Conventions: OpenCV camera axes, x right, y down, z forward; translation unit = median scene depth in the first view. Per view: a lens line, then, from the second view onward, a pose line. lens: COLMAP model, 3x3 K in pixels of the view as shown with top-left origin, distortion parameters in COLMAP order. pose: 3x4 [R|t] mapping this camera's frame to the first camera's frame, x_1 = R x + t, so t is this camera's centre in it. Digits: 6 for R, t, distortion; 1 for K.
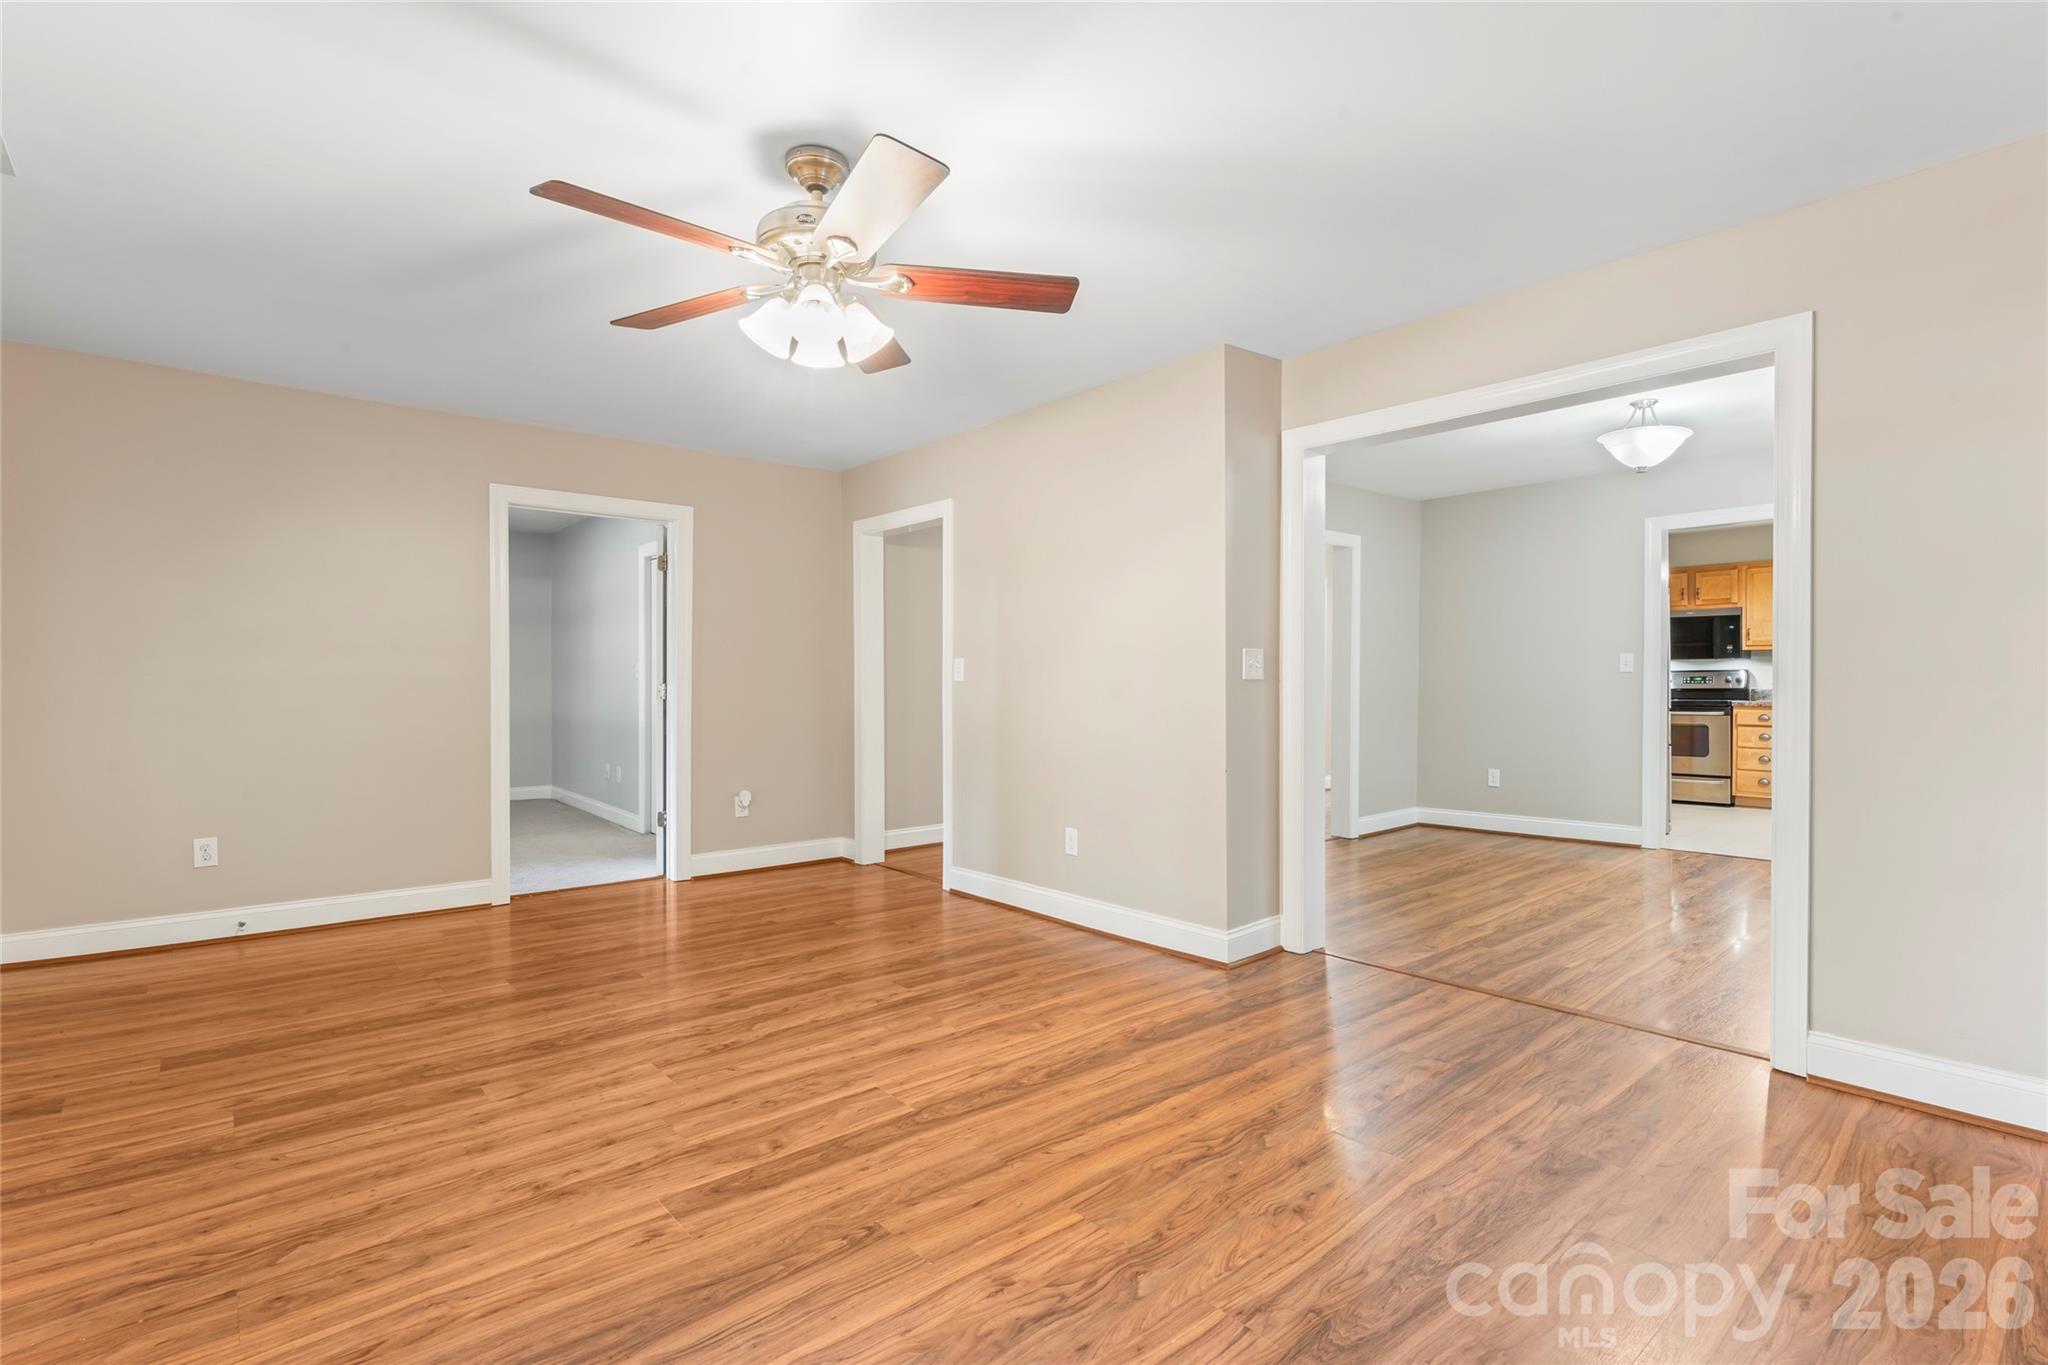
lens RADIAL K [[967.3, 0, 1023.9], [0, 967.3, 683.1], [0, 0, 1]] dist [-0.000823, 0.000149]
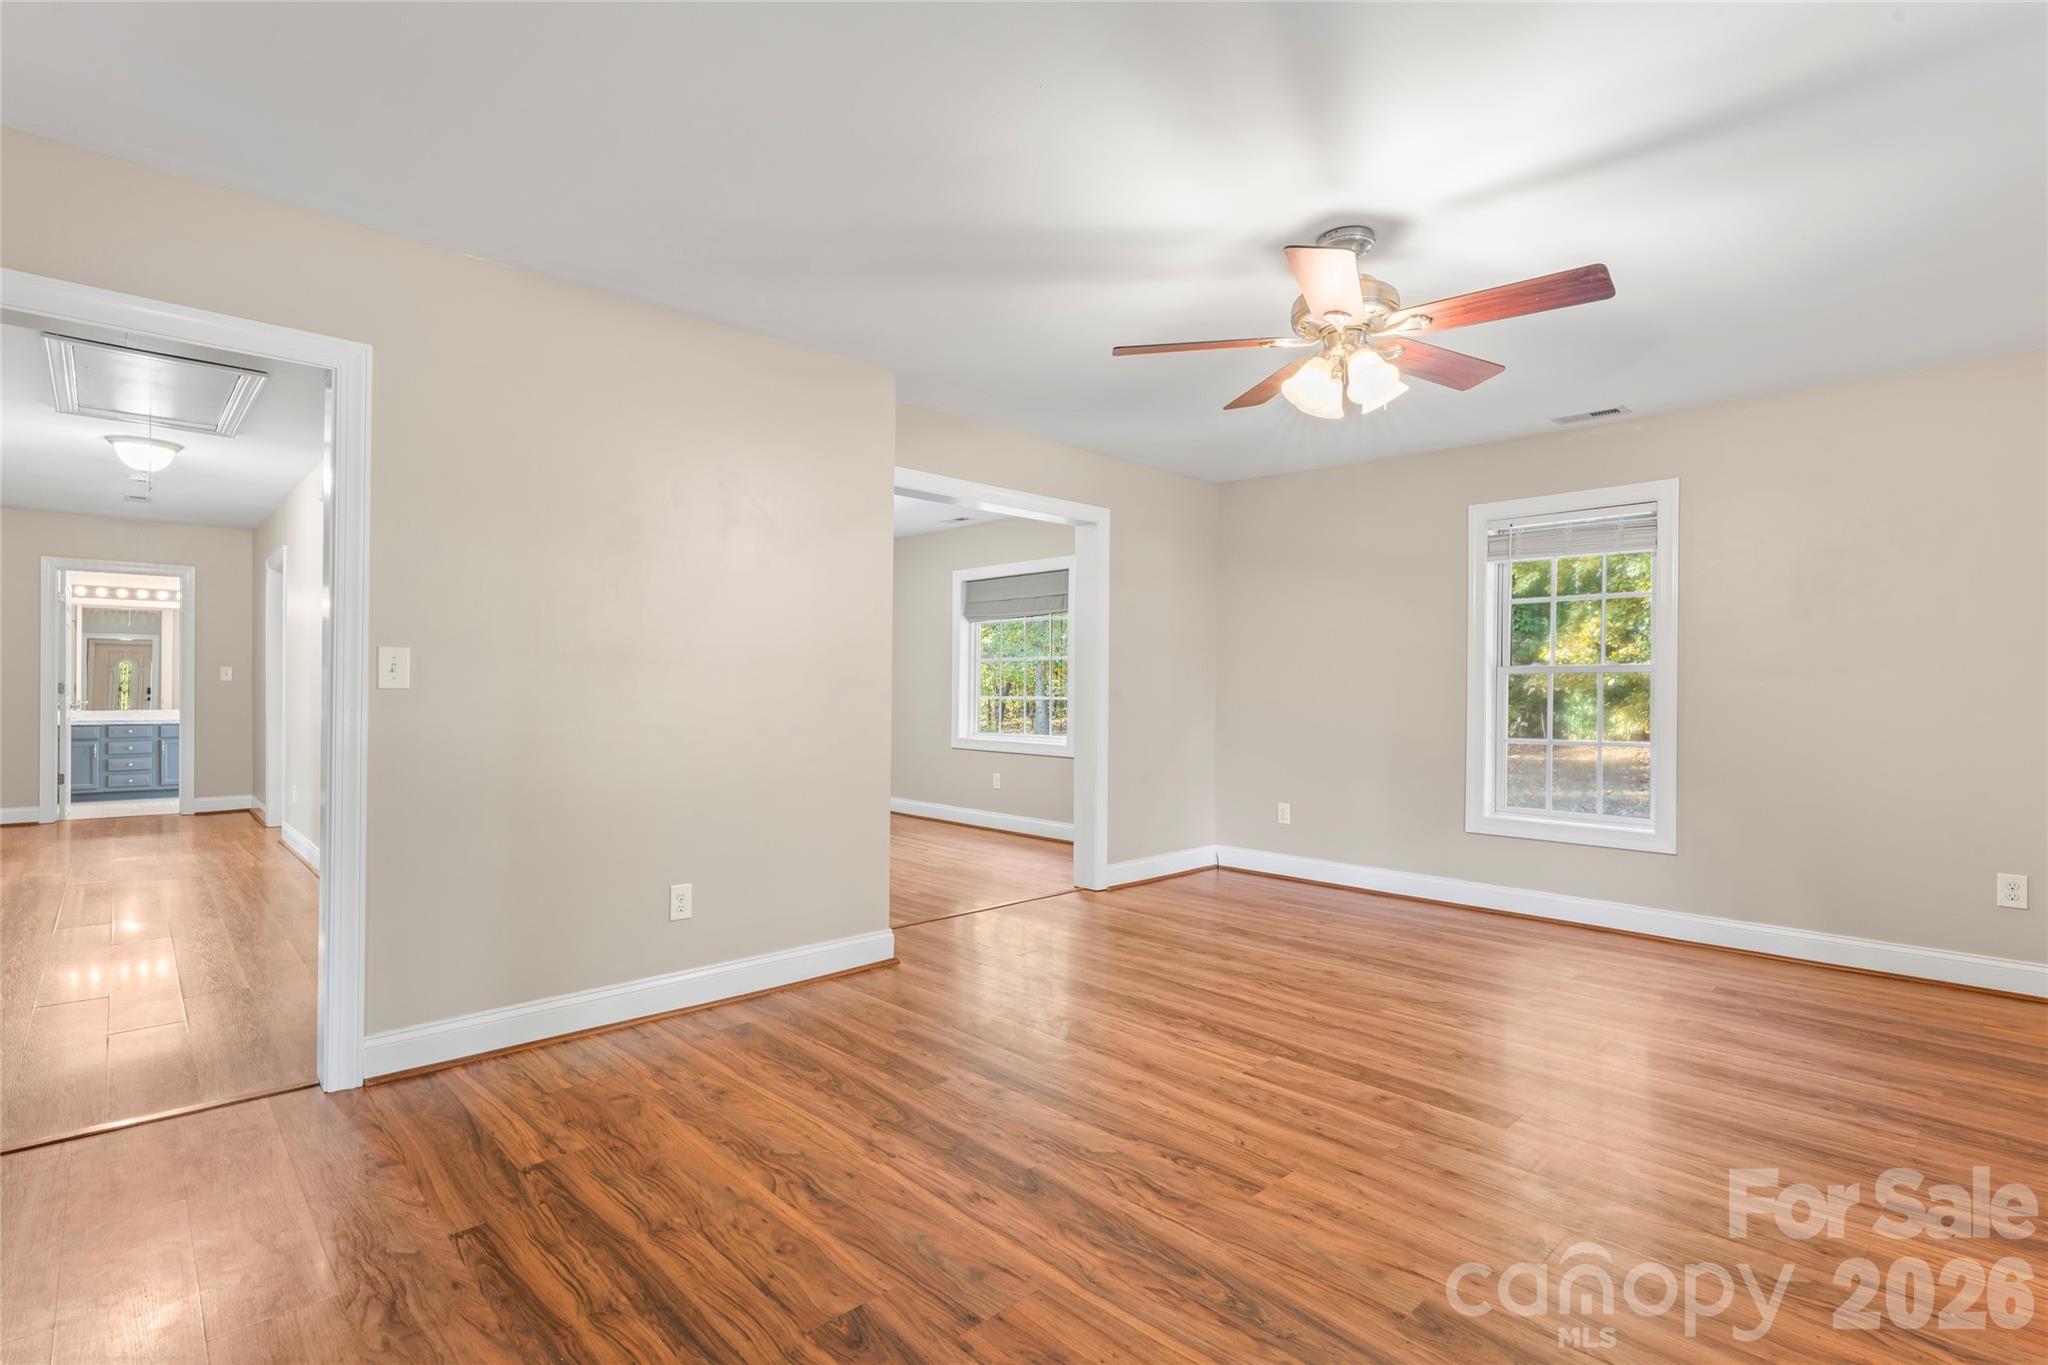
lens RADIAL K [[967.3, 0, 1020.2], [0, 967.3, 690.4], [0, 0, 1]] dist [-0.000823, 0.000149]
pose [[-0.046430, 0.000496, 0.998921, -1.199363], [-0.001358, 0.999999, -0.000560, -0.001624], [-0.998921, -0.001383, -0.046429, 1.290991]]
